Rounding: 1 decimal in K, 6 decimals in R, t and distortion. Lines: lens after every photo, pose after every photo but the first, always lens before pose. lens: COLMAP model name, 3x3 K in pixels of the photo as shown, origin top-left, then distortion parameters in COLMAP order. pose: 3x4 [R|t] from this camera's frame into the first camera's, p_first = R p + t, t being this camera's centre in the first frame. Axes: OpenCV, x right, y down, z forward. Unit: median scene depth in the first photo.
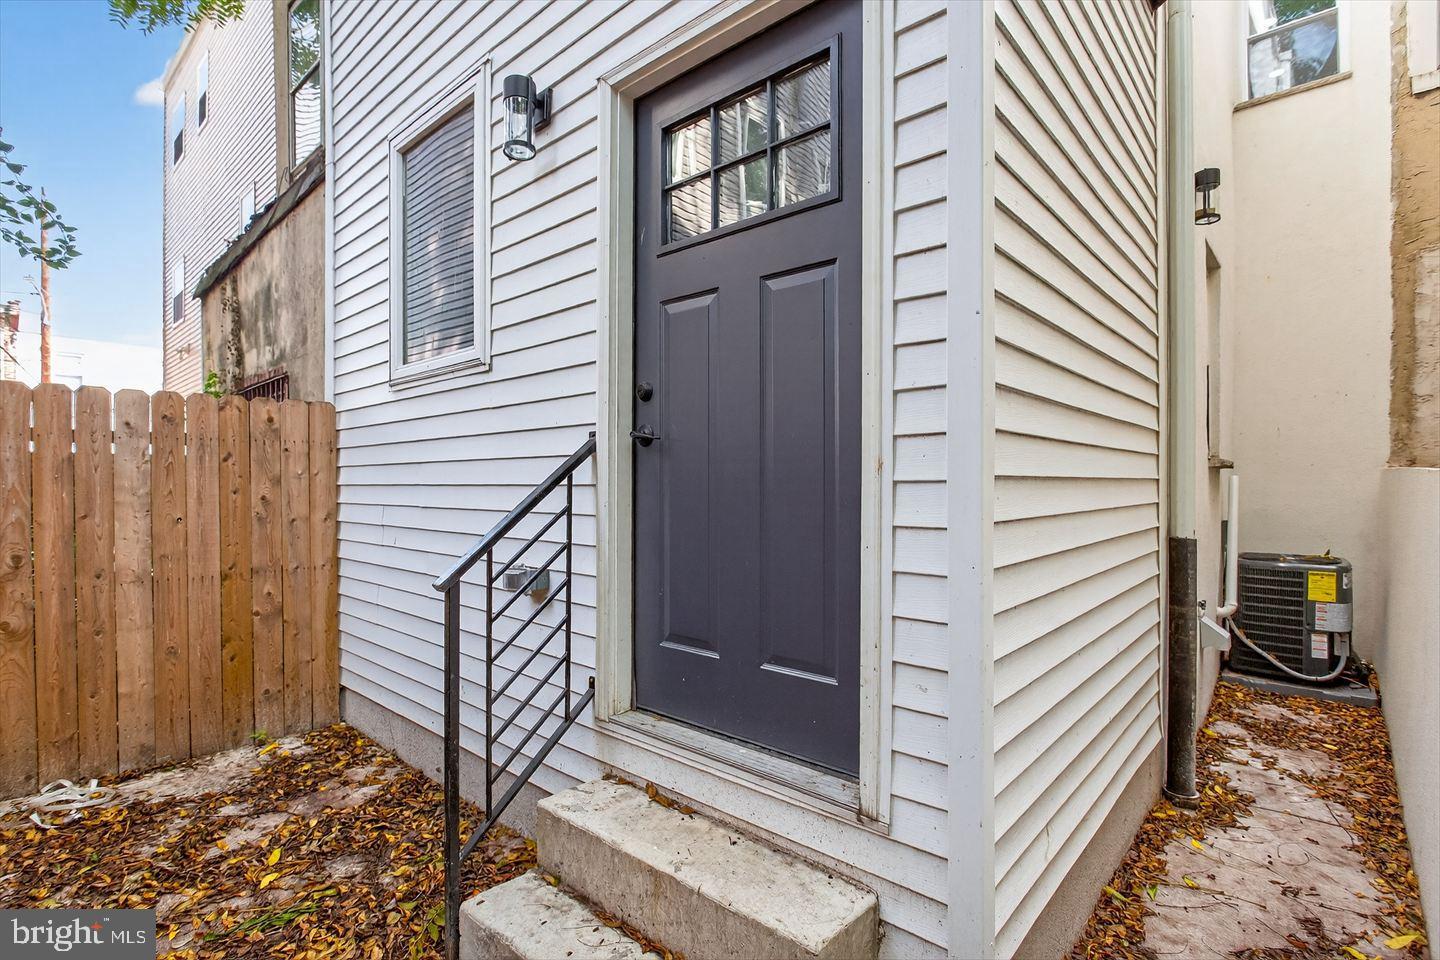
lens RADIAL K [[690.9, 0, 721.4], [0, 690.9, 484.6], [0, 0, 1]] dist [-0.006231, 0.001249]
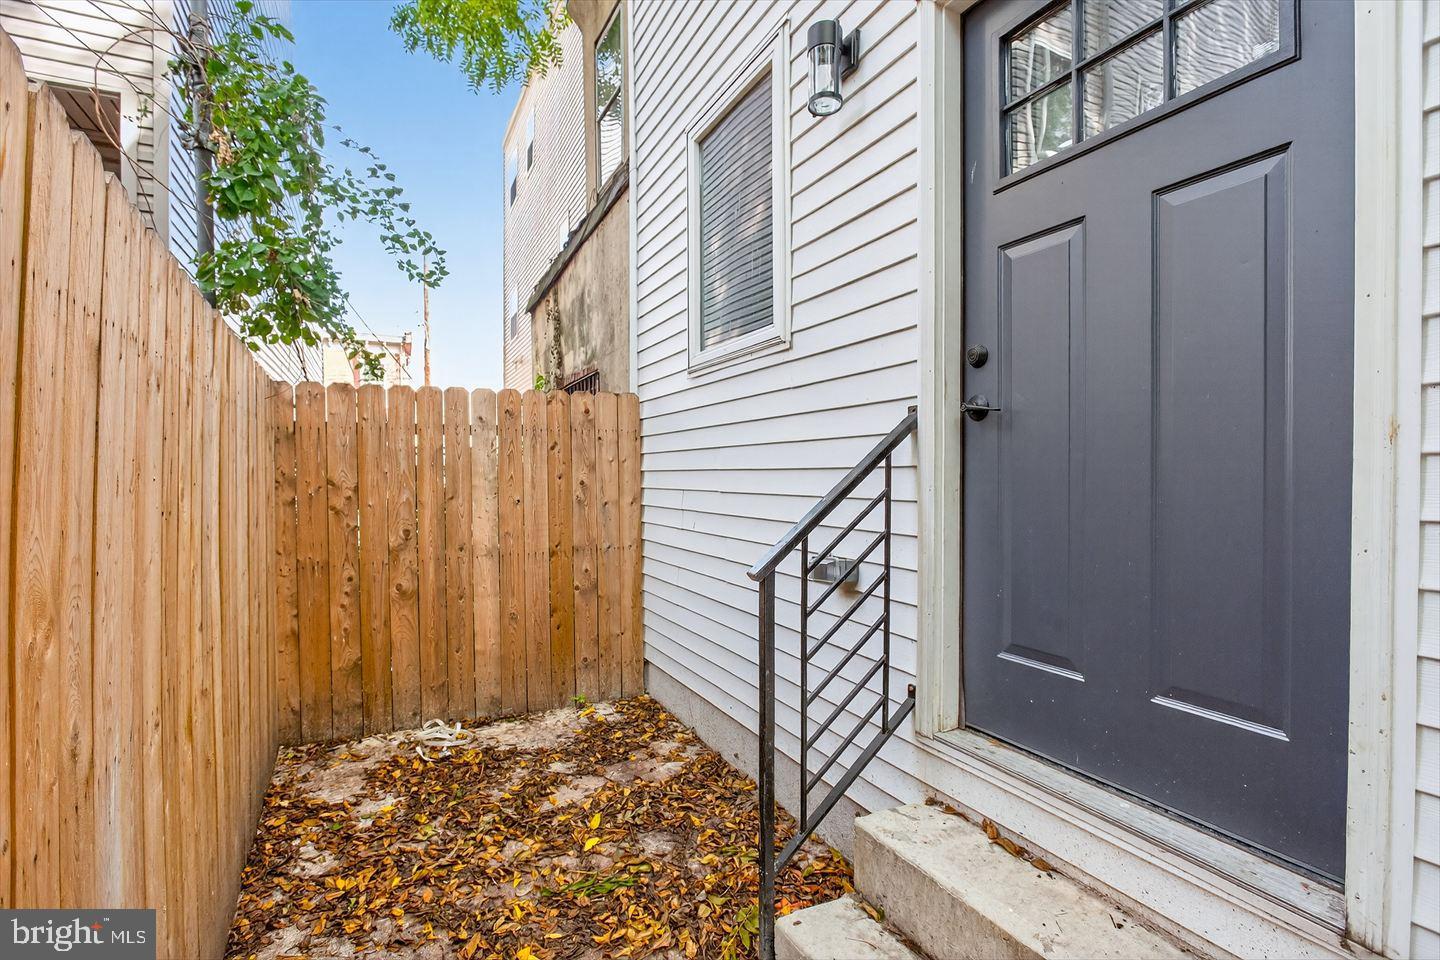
lens RADIAL K [[638.6, 0, 720.0], [0, 638.6, 480.0], [0, 0, 1]] dist [-0.000611, 0.000472]
pose [[0.938718, -0.000501, -0.344687, -0.129922], [0.002971, 0.999974, 0.006638, 0.010785], [0.344674, -0.007255, 0.938694, 0.146813]]
